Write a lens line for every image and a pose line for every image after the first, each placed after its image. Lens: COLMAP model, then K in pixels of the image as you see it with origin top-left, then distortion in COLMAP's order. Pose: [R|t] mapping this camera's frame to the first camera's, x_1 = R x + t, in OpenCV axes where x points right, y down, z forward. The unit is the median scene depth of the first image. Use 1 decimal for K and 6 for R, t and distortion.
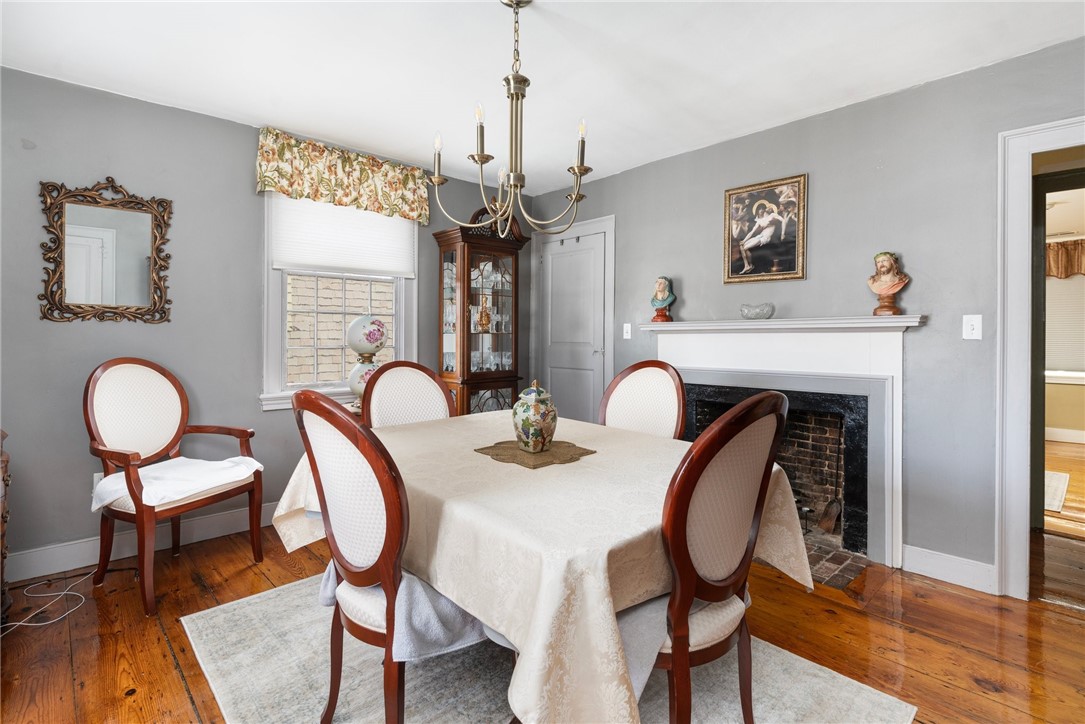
lens RADIAL K [[522.1, 0, 546.3], [0, 522.1, 341.7], [0, 0, 1]] dist [0.001504, 0.001229]
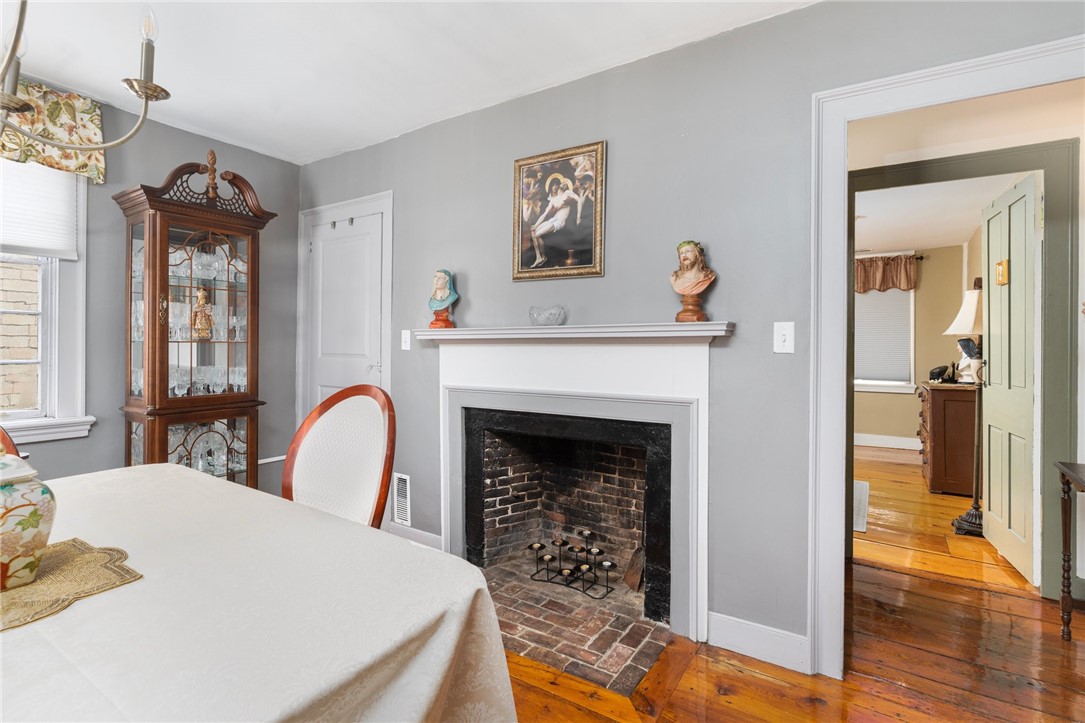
lens RADIAL K [[522.1, 0, 543.0], [0, 522.1, 352.9], [0, 0, 1]] dist [0.001504, 0.001229]
pose [[0.971491, -0.000779, 0.237076, 0.207882], [-0.000454, 0.999987, 0.005148, -0.006453], [-0.237076, -0.005109, 0.971478, 0.242489]]
